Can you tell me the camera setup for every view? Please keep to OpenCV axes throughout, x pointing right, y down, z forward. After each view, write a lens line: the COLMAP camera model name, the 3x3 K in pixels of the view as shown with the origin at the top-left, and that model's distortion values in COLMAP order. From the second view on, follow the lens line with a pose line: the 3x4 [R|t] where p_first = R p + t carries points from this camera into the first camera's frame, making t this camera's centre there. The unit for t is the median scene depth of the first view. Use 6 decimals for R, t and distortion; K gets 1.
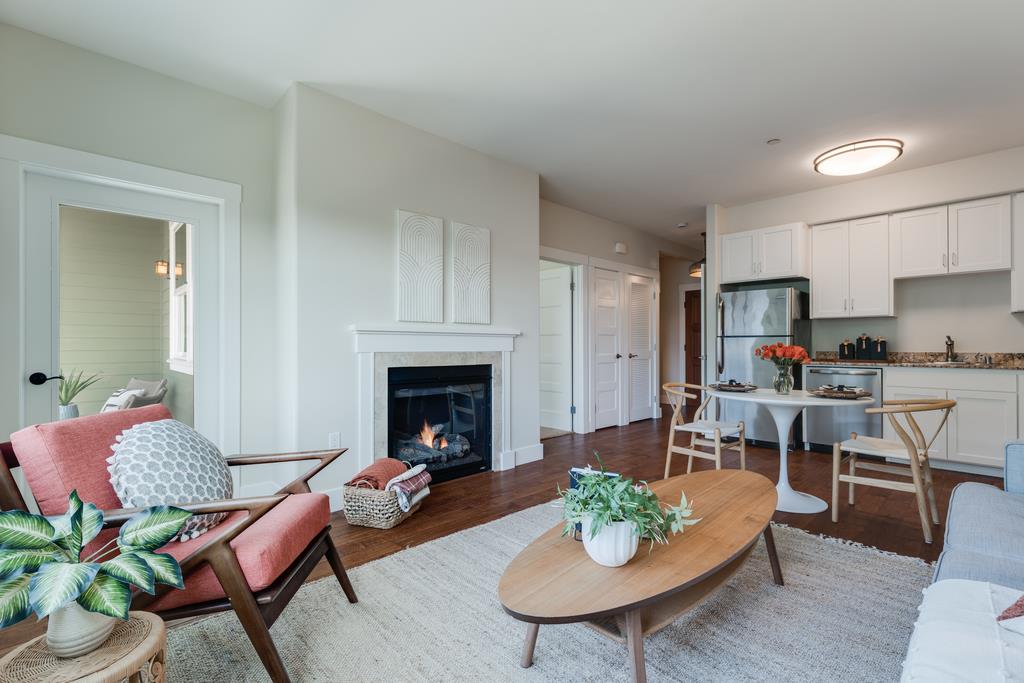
lens RADIAL K [[451.6, 0, 512.4], [0, 451.6, 340.6], [0, 0, 1]] dist [0.000034, -0.000110]
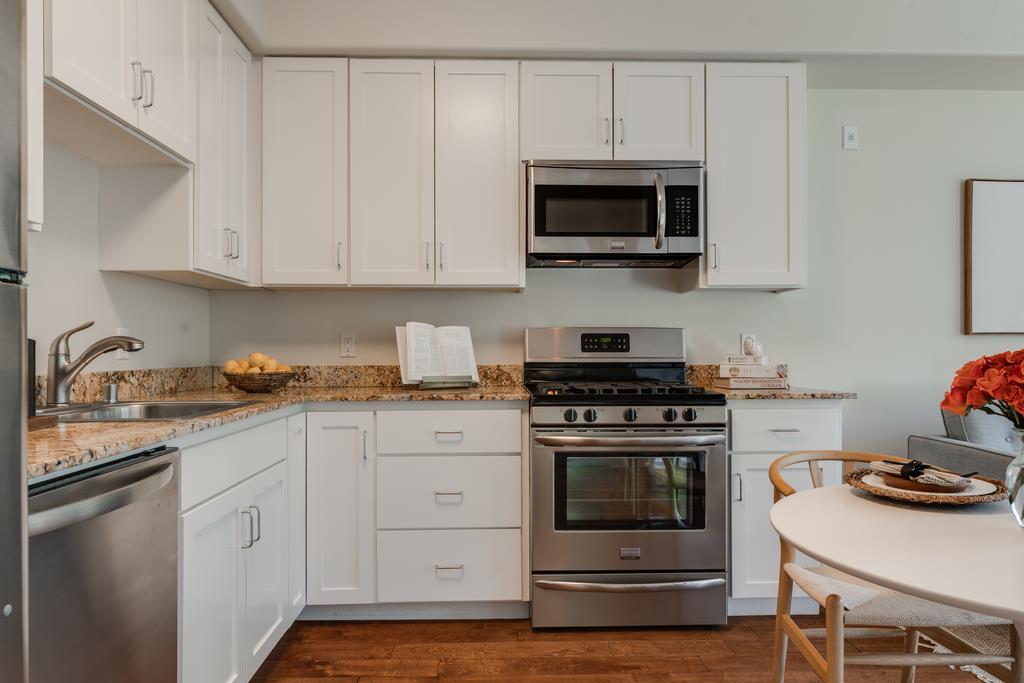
lens RADIAL K [[753.0, 0, 513.7], [0, 753.0, 338.4], [0, 0, 1]] dist [-0.010577, -0.000587]
pose [[-0.741139, 0.016118, 0.671158, 0.370447], [0.004208, 0.999804, -0.019363, 0.012373], [-0.671338, -0.011526, -0.741061, 1.148468]]
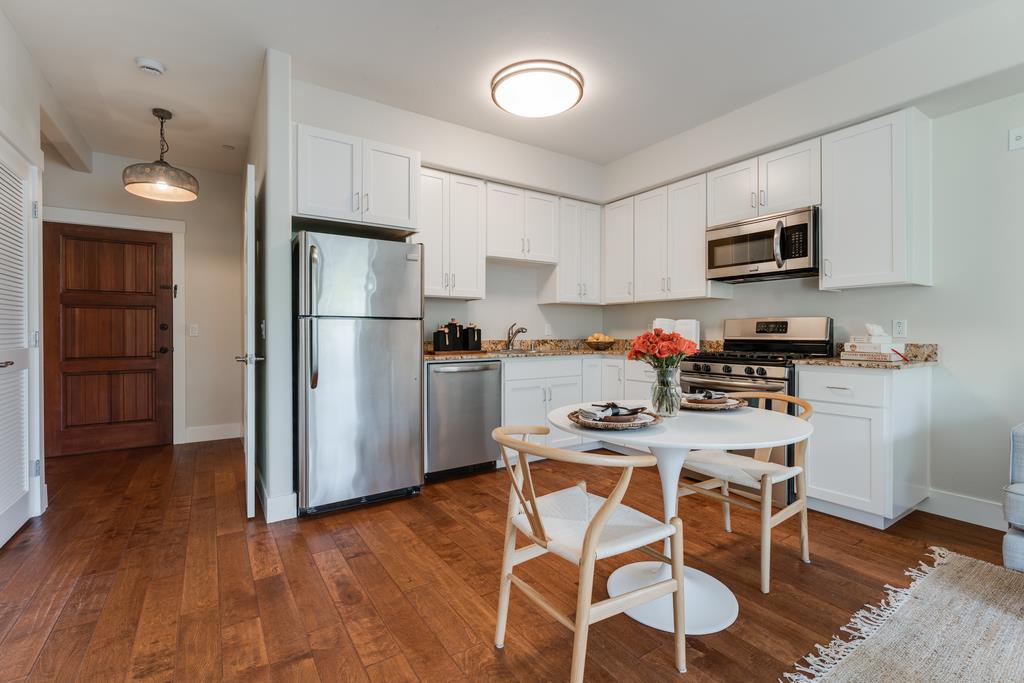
lens RADIAL K [[451.6, 0, 513.3], [0, 451.6, 336.6], [0, 0, 1]] dist [0.000034, -0.000110]
pose [[0.186214, -0.003110, 0.982504, -0.004111], [0.000002, 0.999995, 0.003164, 0.015029], [-0.982509, -0.000587, 0.186213, 0.786438]]
